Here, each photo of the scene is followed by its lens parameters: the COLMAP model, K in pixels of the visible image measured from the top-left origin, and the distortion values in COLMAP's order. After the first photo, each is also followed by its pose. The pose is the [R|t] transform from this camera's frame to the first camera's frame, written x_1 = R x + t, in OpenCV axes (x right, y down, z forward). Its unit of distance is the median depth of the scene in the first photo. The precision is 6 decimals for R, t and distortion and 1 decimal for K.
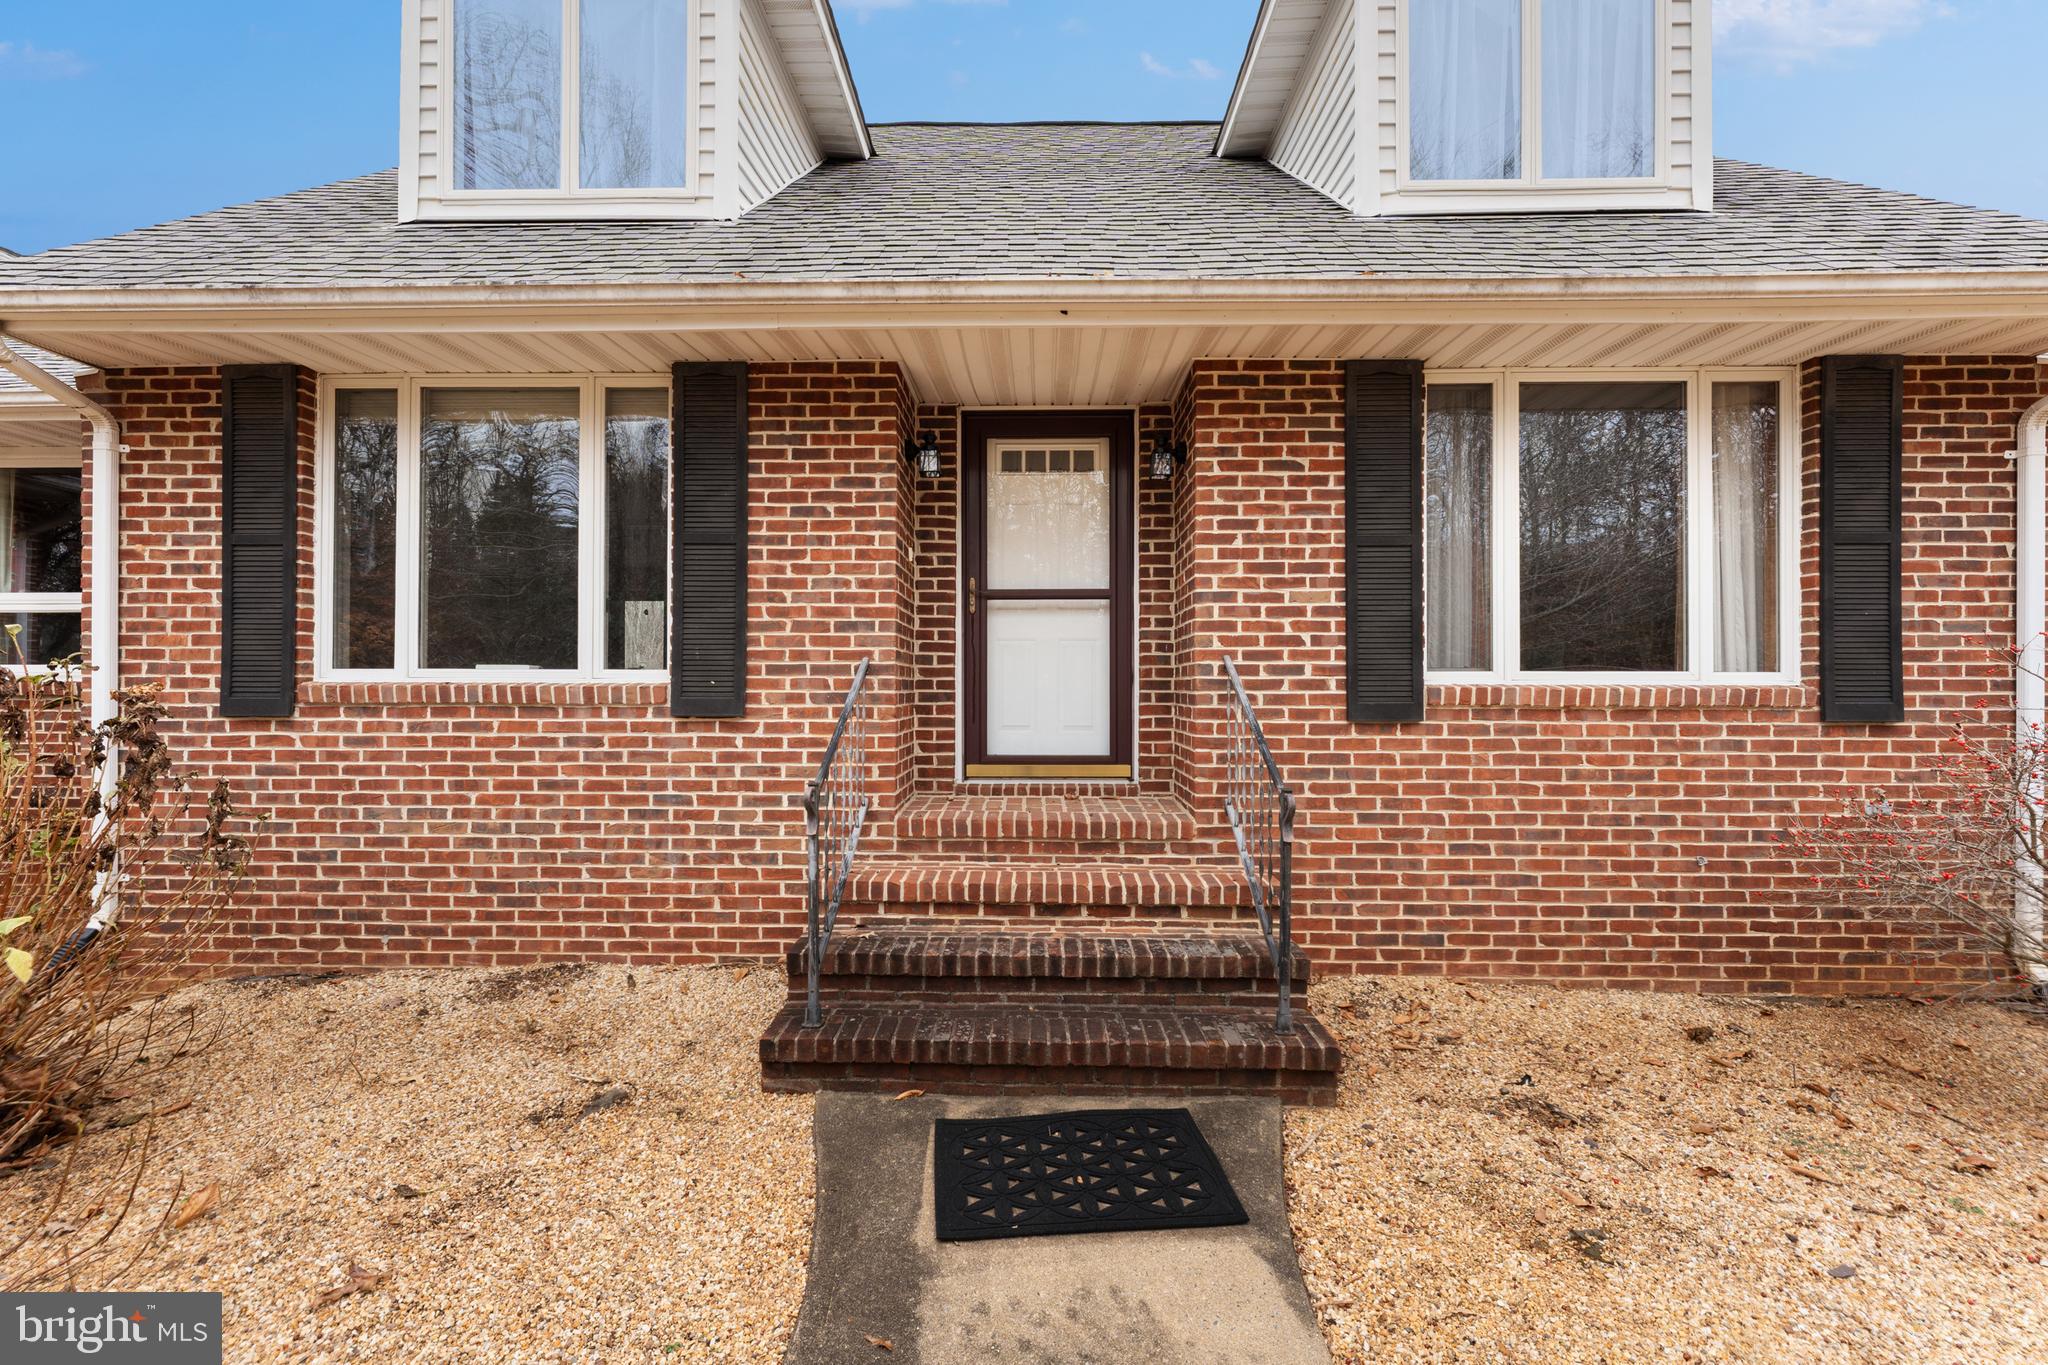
lens RADIAL K [[814.0, 0, 1024.0], [0, 814.0, 682.5], [0, 0, 1]] dist [0.001037, 0.000108]
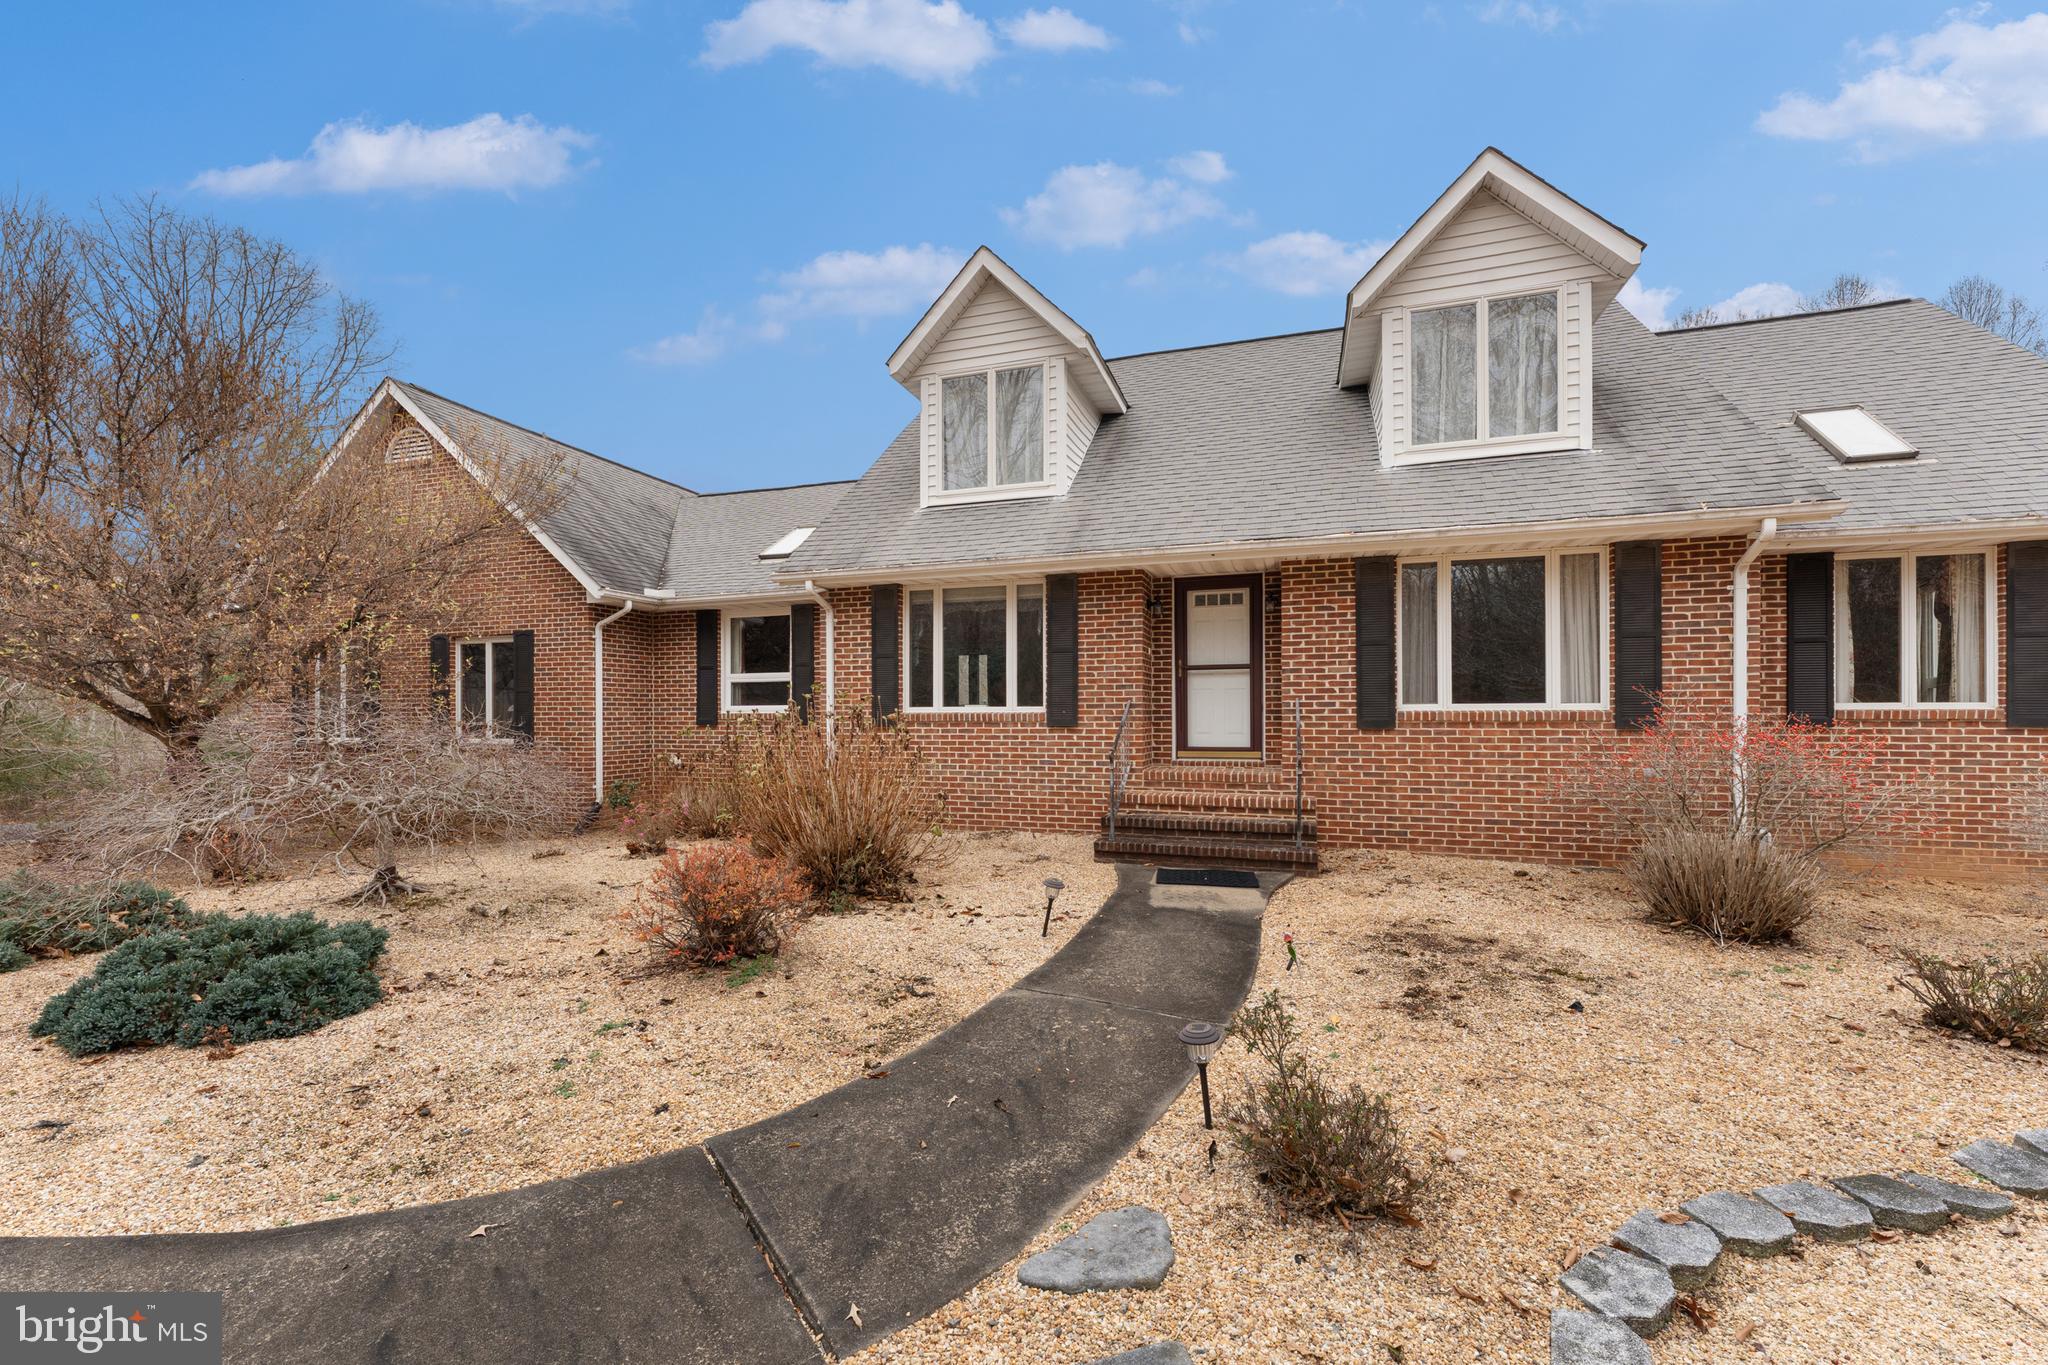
lens RADIAL K [[868.4, 0, 998.2], [0, 868.4, 717.3], [0, 0, 1]] dist [0.001106, 0.000094]
pose [[0.948655, -0.004191, -0.316284, 0.226981], [0.006601, 0.999957, 0.006549, -0.002078], [0.316243, -0.008300, 0.948642, -1.432393]]
